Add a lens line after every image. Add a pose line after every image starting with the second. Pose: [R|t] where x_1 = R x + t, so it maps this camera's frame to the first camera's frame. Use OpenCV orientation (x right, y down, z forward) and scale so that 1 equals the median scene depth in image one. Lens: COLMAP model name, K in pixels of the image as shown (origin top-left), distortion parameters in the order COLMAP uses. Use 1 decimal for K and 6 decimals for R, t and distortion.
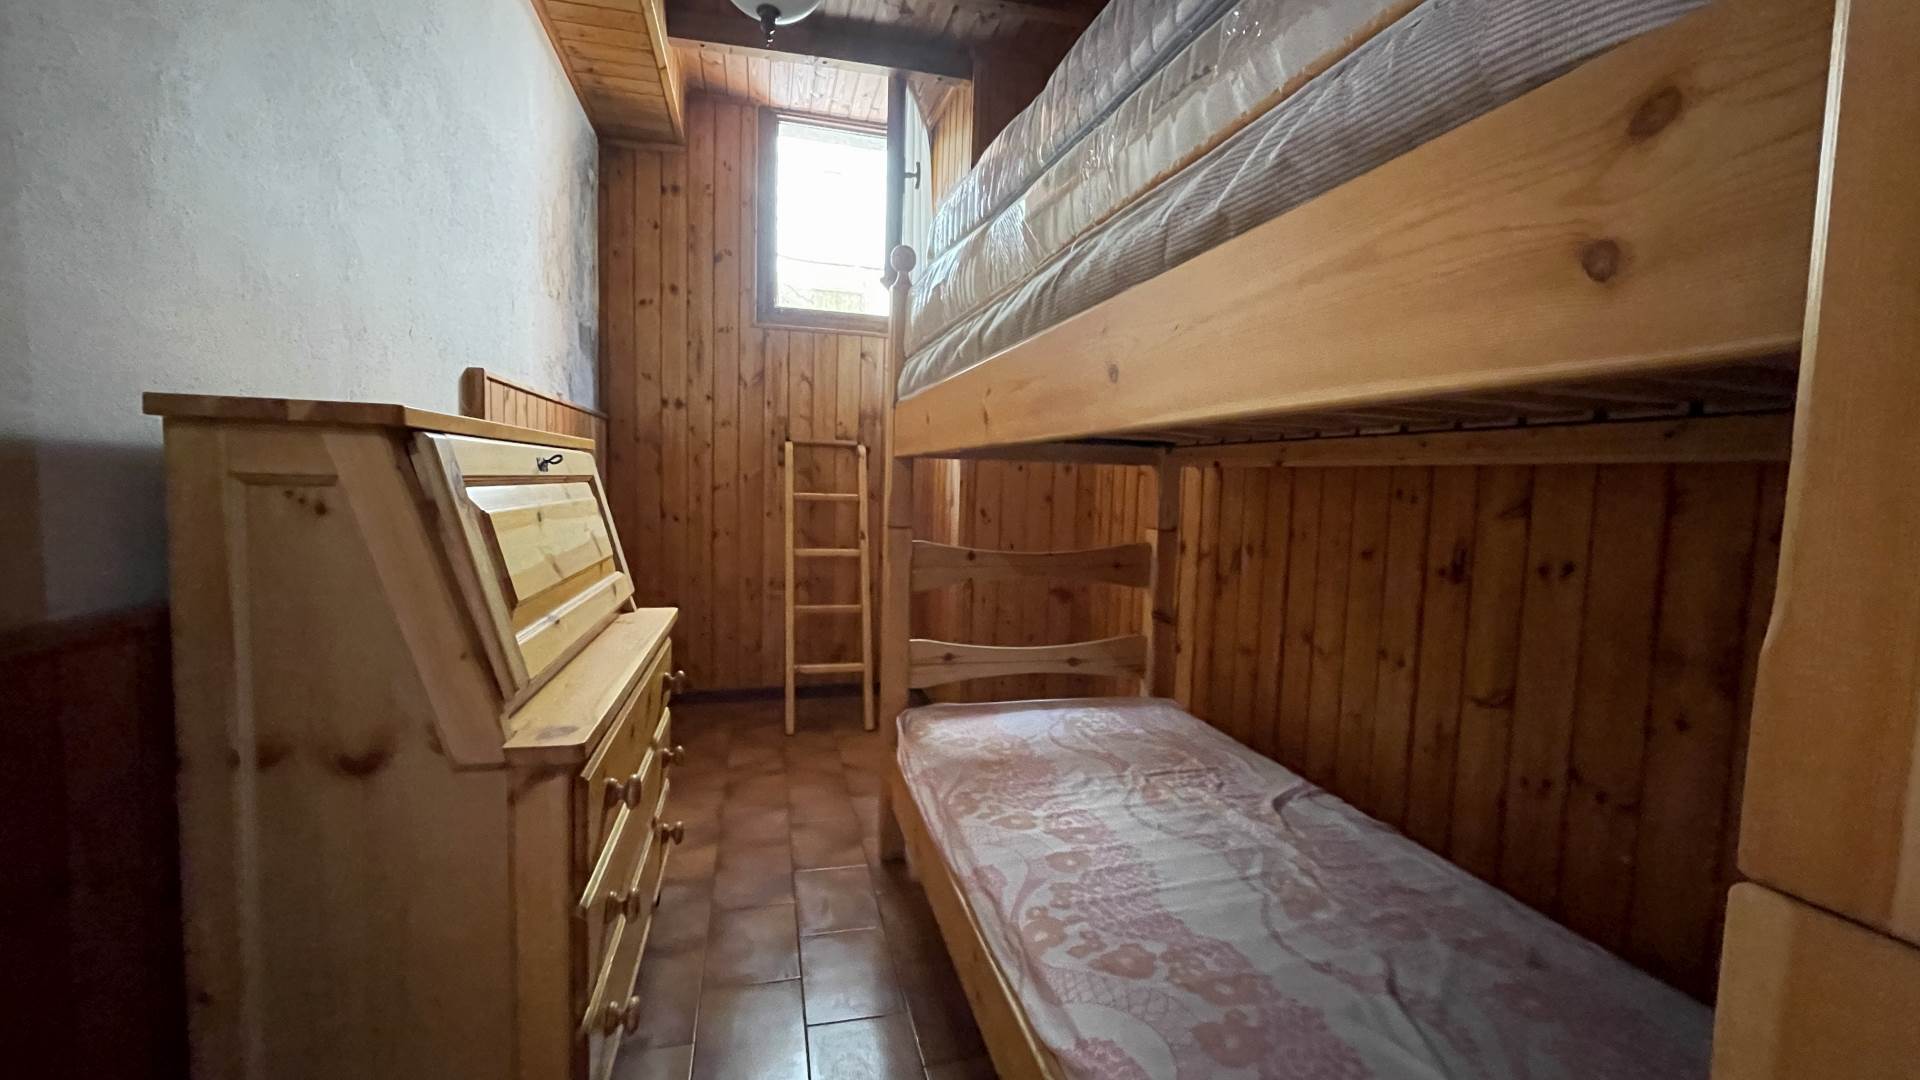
lens RADIAL K [[777.9, 0, 954.6], [0, 777.9, 535.8], [0, 0, 1]] dist [-0.002914, 0.000636]
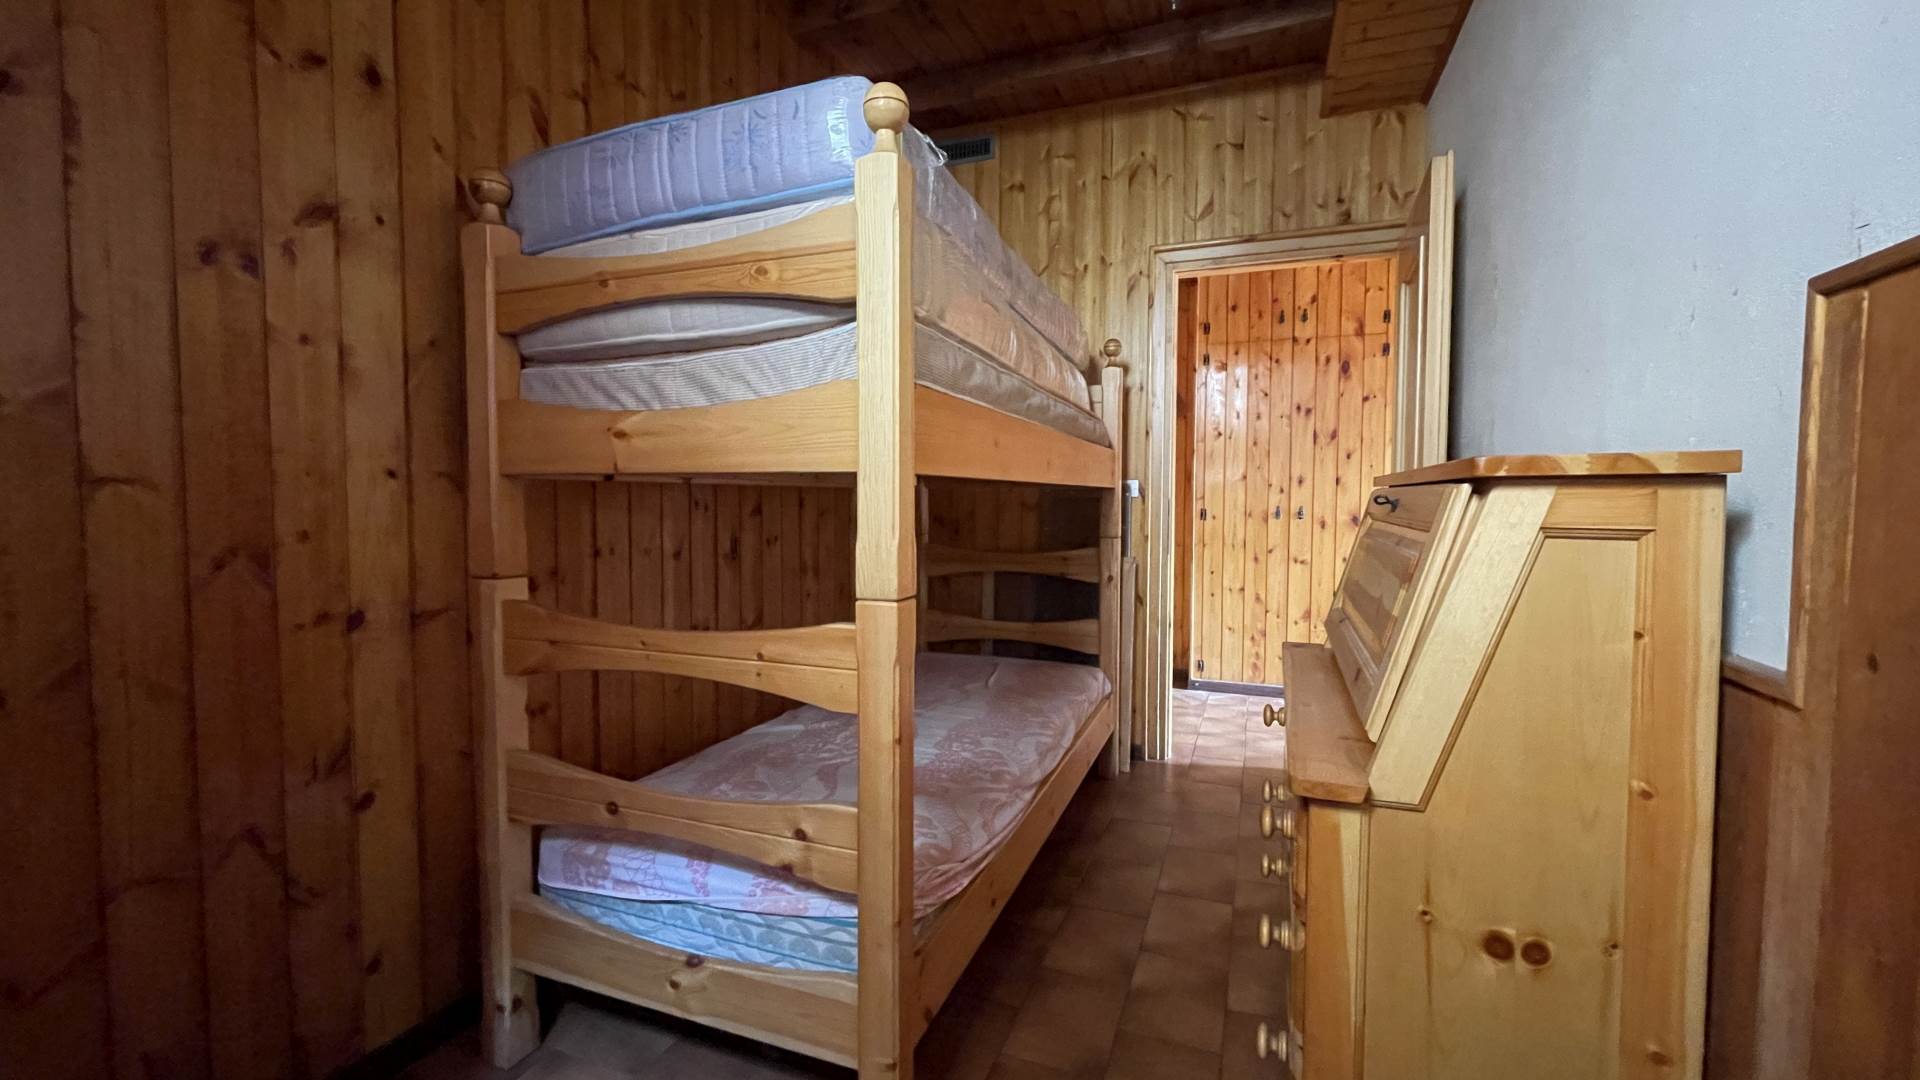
lens RADIAL K [[777.9, 0, 954.6], [0, 777.9, 535.8], [0, 0, 1]] dist [-0.002914, 0.000636]
pose [[-0.819330, -0.065540, 0.569564, -0.545776], [0.010444, 0.991573, 0.129126, -0.167152], [-0.573227, 0.111746, -0.811741, 1.835682]]
